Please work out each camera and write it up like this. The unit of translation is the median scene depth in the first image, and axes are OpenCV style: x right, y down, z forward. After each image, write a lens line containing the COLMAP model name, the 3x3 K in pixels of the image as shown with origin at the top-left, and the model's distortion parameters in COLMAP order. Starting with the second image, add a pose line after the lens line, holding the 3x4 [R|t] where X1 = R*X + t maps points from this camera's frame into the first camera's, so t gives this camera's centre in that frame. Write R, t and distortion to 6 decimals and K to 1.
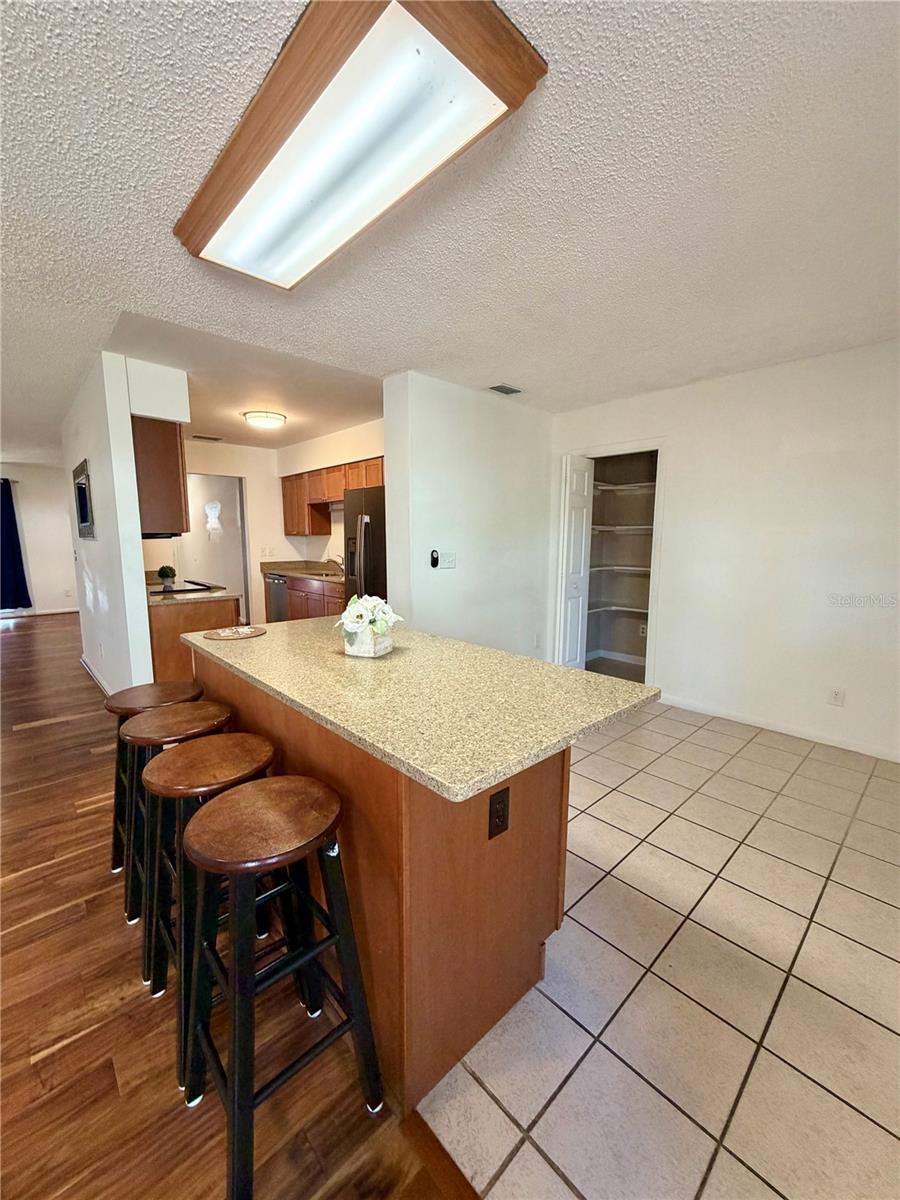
lens RADIAL K [[477.7, 0, 450.0], [0, 477.7, 600.0], [0, 0, 1]] dist [-0.000660, 0.000167]
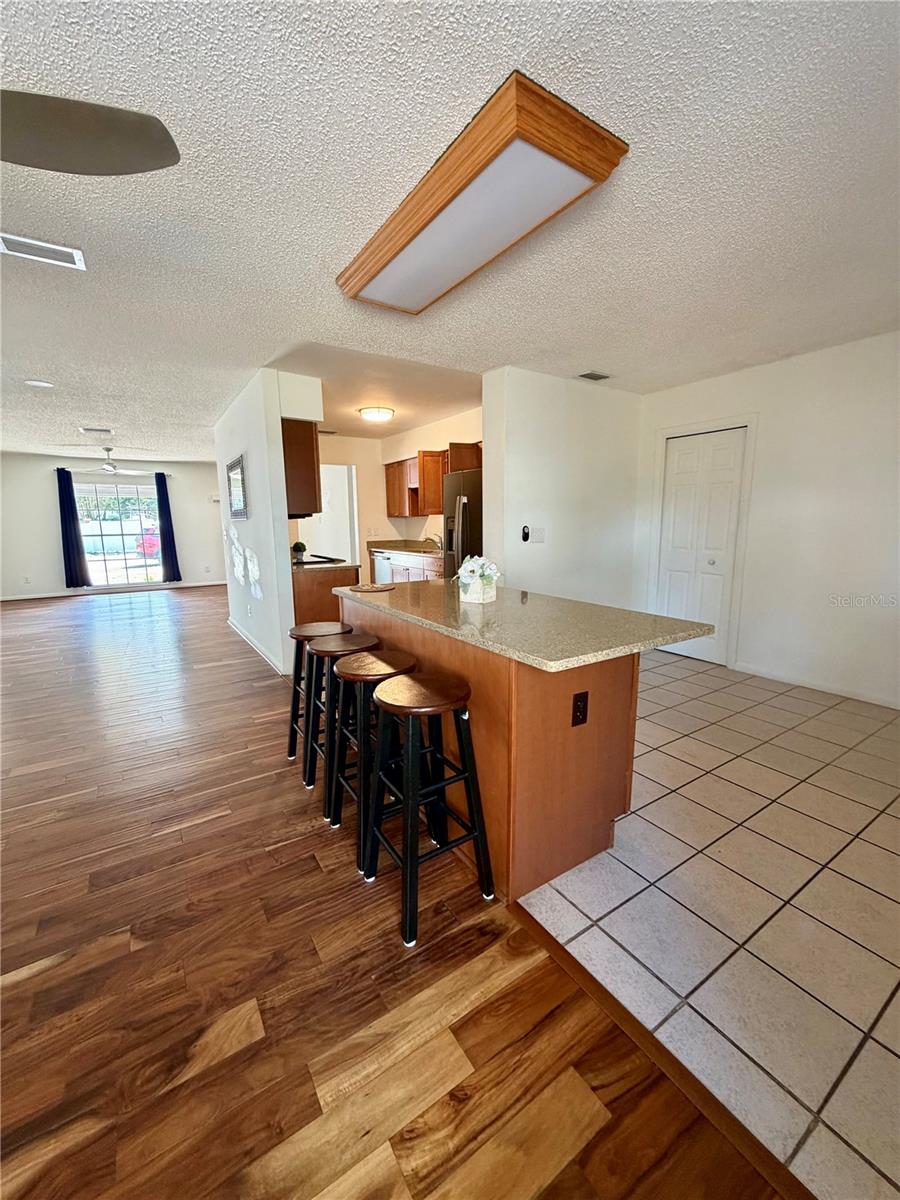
lens RADIAL K [[477.7, 0, 450.0], [0, 477.7, 600.0], [0, 0, 1]] dist [-0.000660, 0.000167]
pose [[0.984880, 0.016663, -0.172435, -0.022550], [-0.010958, 0.999362, 0.033985, 0.065349], [0.172891, -0.031582, 0.984434, -0.275357]]
